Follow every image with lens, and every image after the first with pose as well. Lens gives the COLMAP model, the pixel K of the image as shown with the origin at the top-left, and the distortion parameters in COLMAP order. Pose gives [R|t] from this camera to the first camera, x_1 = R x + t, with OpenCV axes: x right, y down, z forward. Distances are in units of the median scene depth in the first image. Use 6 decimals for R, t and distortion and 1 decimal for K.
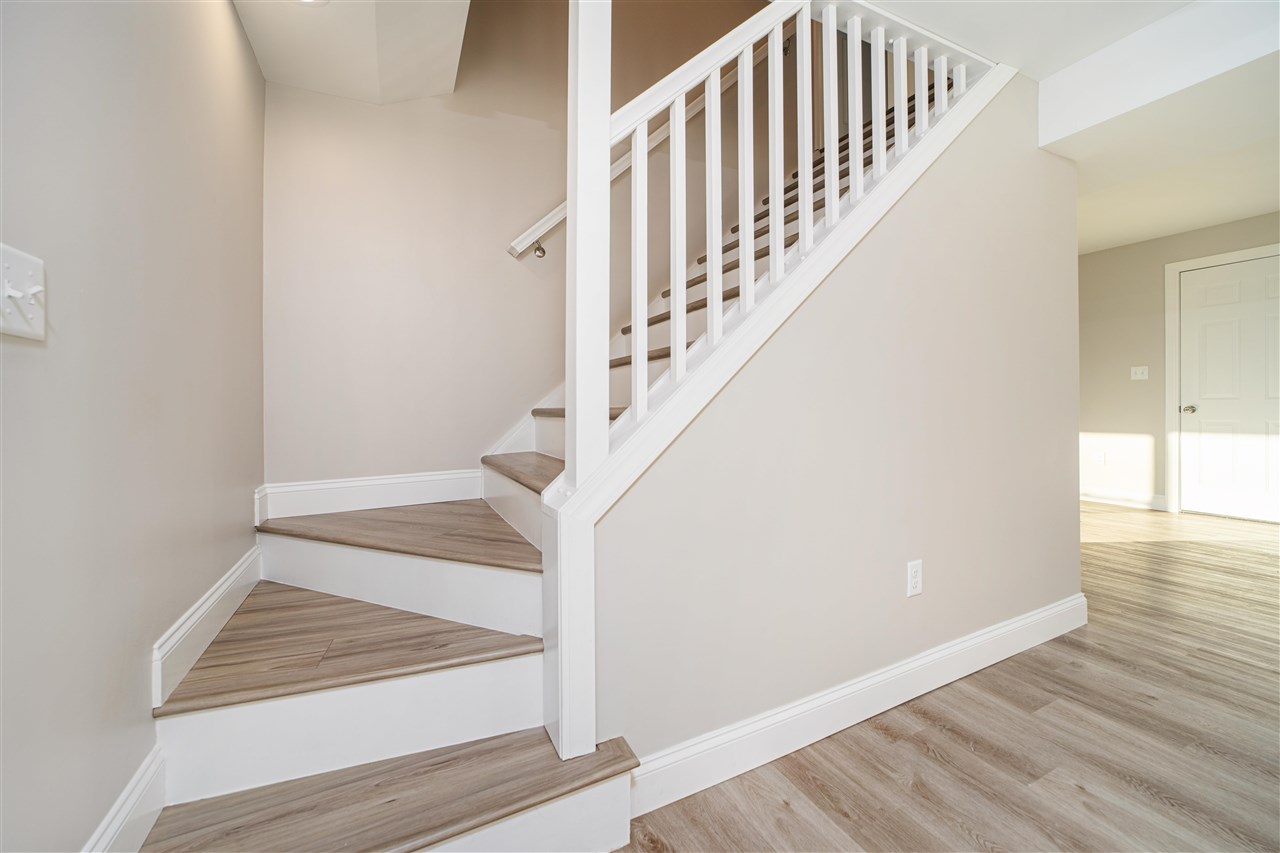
lens RADIAL K [[507.7, 0, 625.0], [0, 507.7, 400.6], [0, 0, 1]] dist [-0.024332, 0.007611]
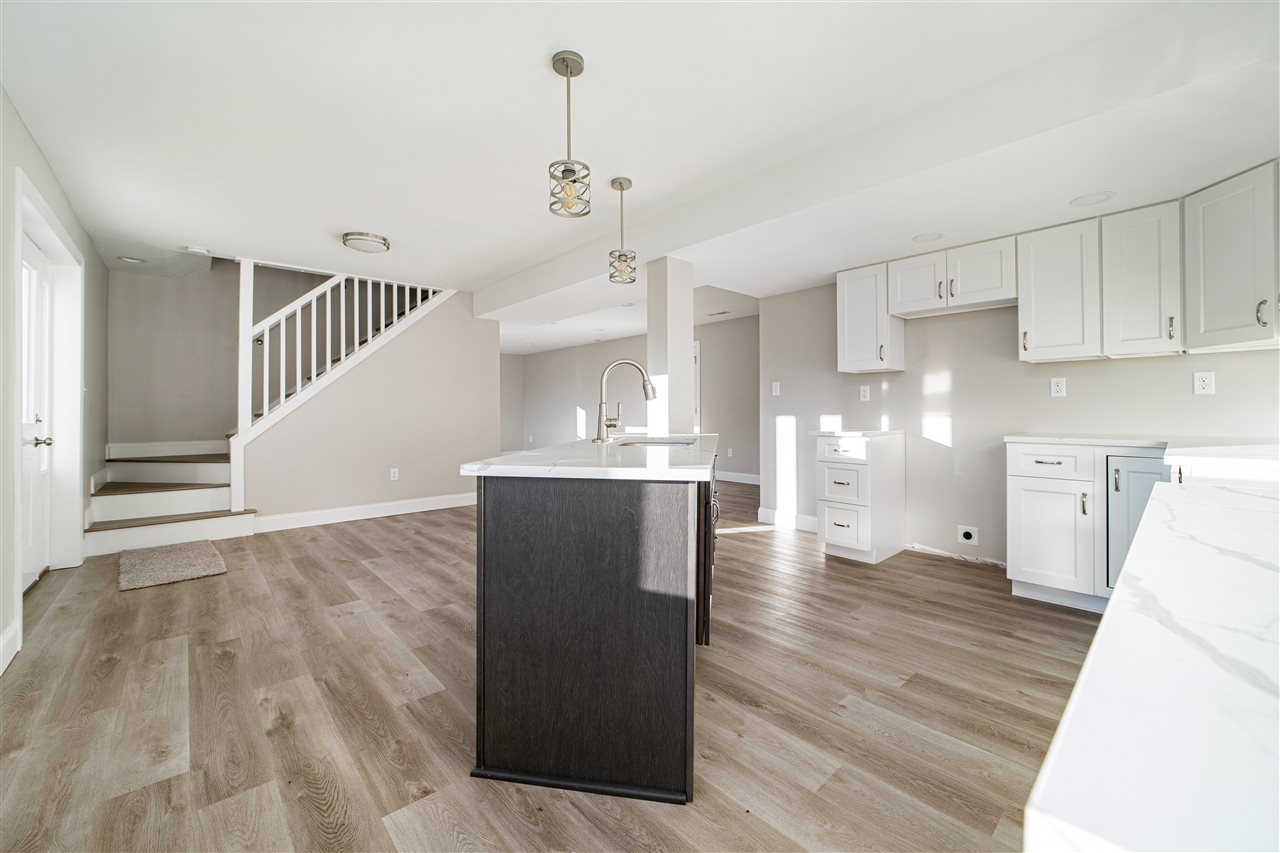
lens RADIAL K [[507.7, 0, 651.9], [0, 507.7, 413.1], [0, 0, 1]] dist [-0.024332, 0.007611]
pose [[0.953473, 0.016500, 0.301028, 1.364462], [-0.022069, 0.999642, 0.015110, -0.096250], [-0.300671, -0.021050, 0.953496, -2.698459]]
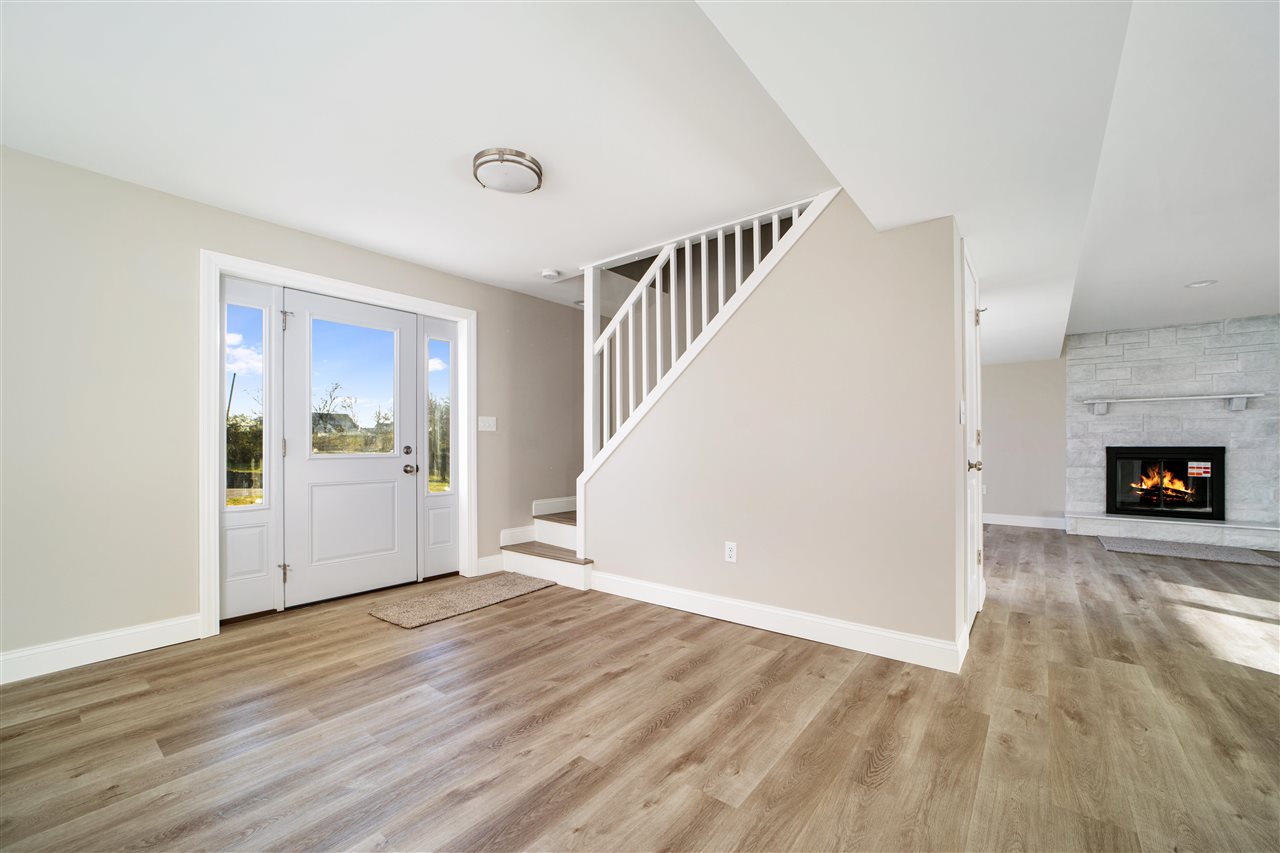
lens RADIAL K [[507.7, 0, 649.8], [0, 507.7, 443.7], [0, 0, 1]] dist [-0.024332, 0.007611]
pose [[0.444975, 0.021731, -0.895279, 2.437245], [0.010672, 0.999506, 0.029565, -0.086226], [0.895479, -0.022710, 0.444523, 0.000619]]
